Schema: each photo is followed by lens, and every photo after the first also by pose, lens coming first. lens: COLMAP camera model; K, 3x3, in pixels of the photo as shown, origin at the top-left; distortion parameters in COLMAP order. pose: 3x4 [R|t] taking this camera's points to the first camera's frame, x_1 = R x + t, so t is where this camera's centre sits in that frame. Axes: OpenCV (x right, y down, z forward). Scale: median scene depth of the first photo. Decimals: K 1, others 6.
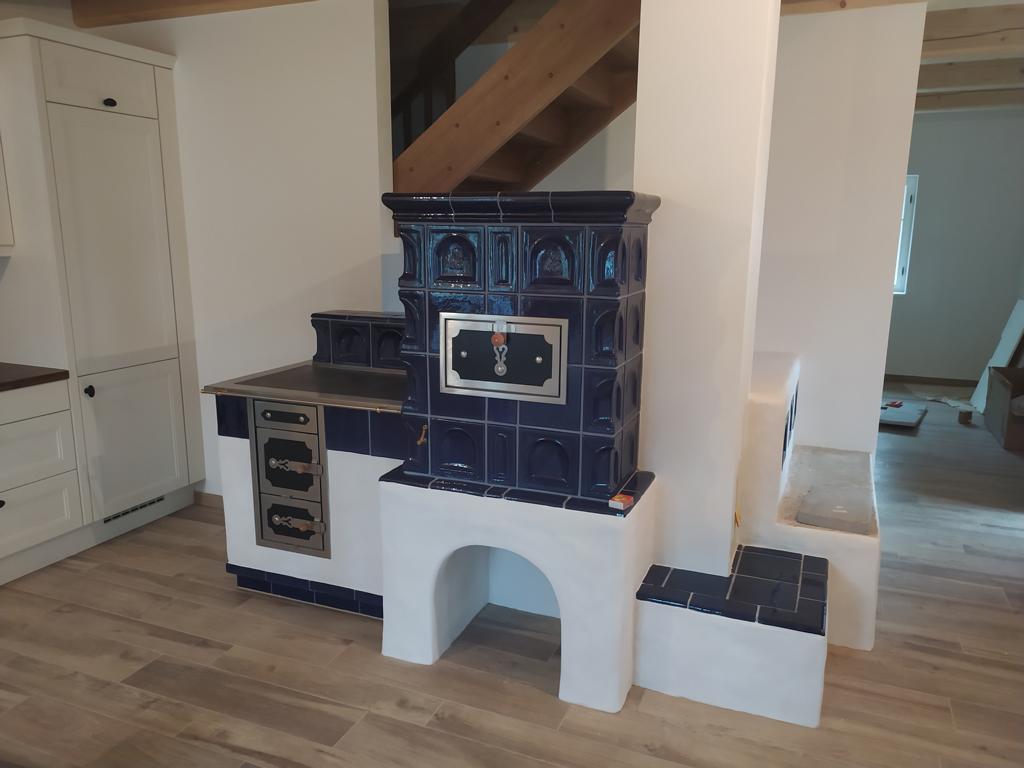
lens RADIAL K [[769.1, 0, 511.4], [0, 769.1, 368.2], [0, 0, 1]] dist [0.018450, -0.005498]
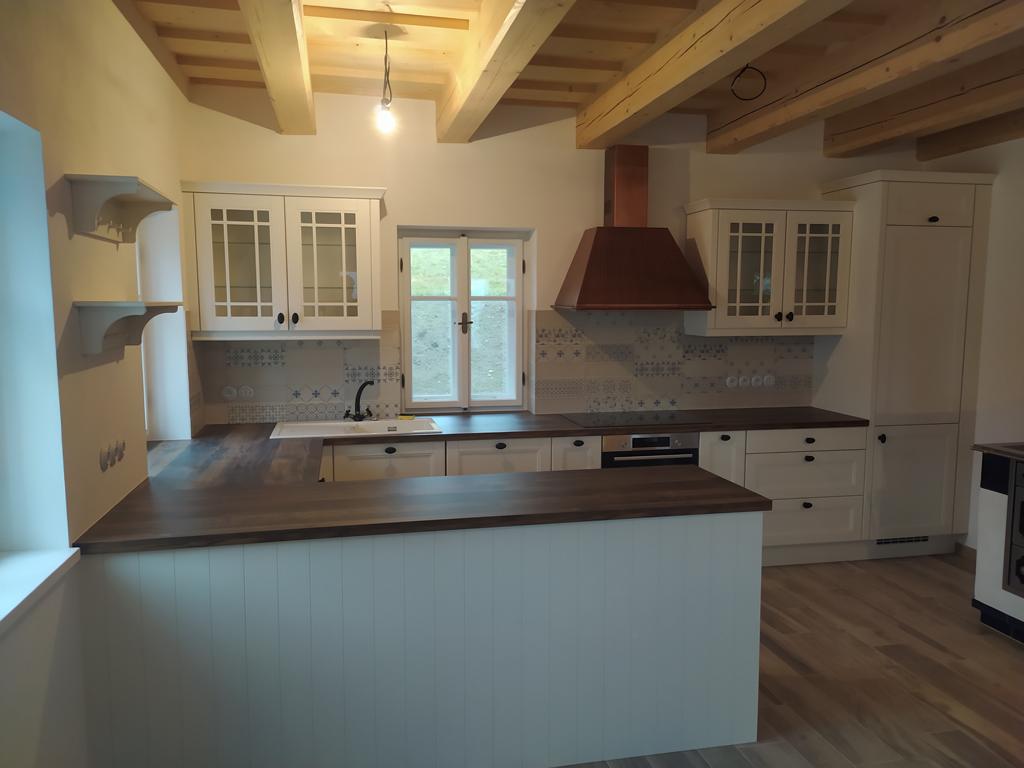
lens RADIAL K [[769.1, 0, 511.4], [0, 769.1, 368.2], [0, 0, 1]] dist [0.018450, -0.005498]
pose [[0.575093, 0.083282, -0.813838, 0.166504], [-0.165415, 0.986095, -0.015981, 0.044675], [0.801191, 0.143811, 0.580872, -0.315483]]
